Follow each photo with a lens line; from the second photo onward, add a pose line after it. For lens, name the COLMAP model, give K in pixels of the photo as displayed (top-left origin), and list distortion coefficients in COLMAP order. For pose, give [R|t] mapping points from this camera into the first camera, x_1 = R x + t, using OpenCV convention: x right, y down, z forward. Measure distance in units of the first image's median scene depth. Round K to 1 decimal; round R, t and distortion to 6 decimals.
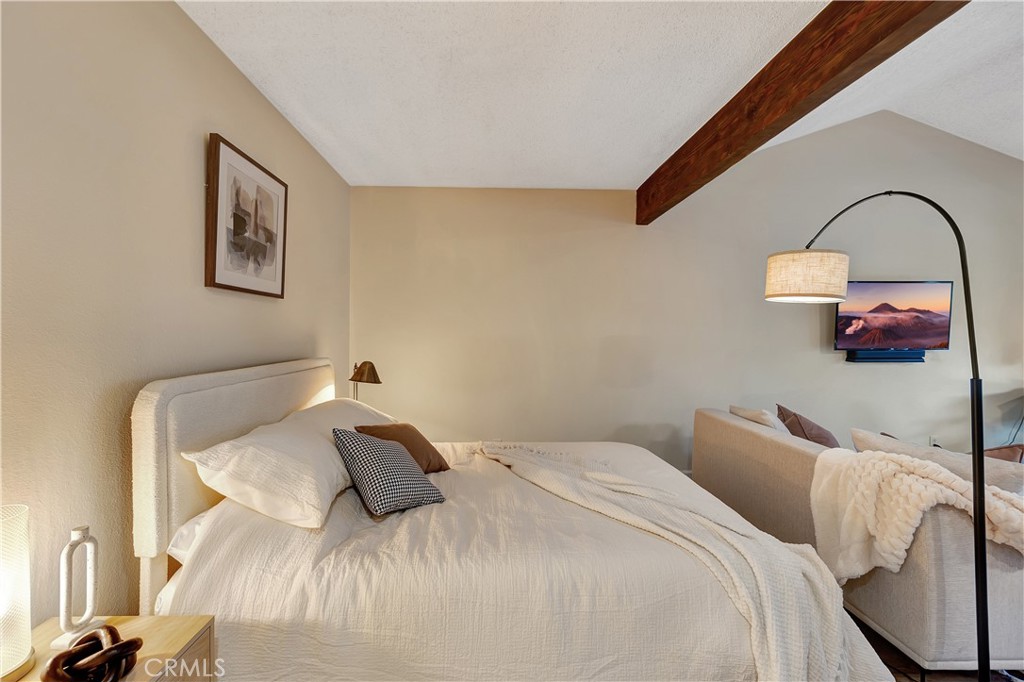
lens RADIAL K [[446.1, 0, 491.4], [0, 446.1, 327.7], [0, 0, 1]] dist [0.001848, 0.000697]
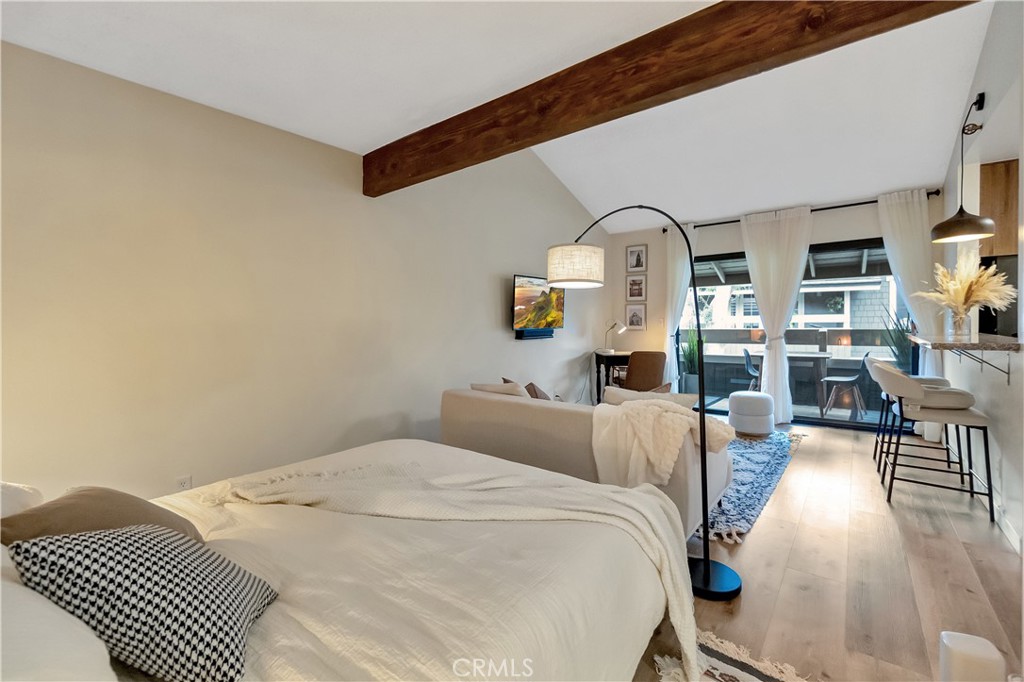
lens RADIAL K [[446.1, 0, 504.0], [0, 446.1, 327.3], [0, 0, 1]] dist [0.001848, 0.000697]
pose [[0.641118, -0.015129, 0.767293, -0.336942], [-0.001394, 0.999781, 0.020878, 0.027708], [-0.767441, -0.014455, 0.640957, 0.388560]]
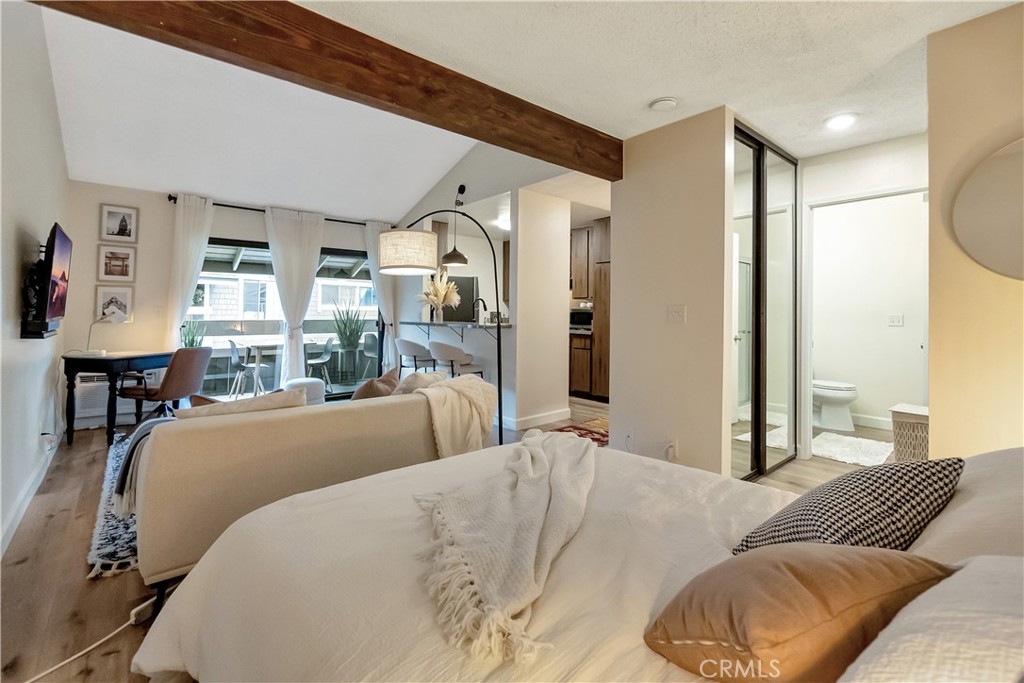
lens RADIAL K [[446.1, 0, 507.1], [0, 446.1, 309.2], [0, 0, 1]] dist [0.001848, 0.000697]
pose [[-0.630429, 0.003459, 0.776239, -0.378590], [-0.019130, 0.999617, -0.019991, 0.058245], [-0.776011, -0.027452, -0.630121, 1.588949]]
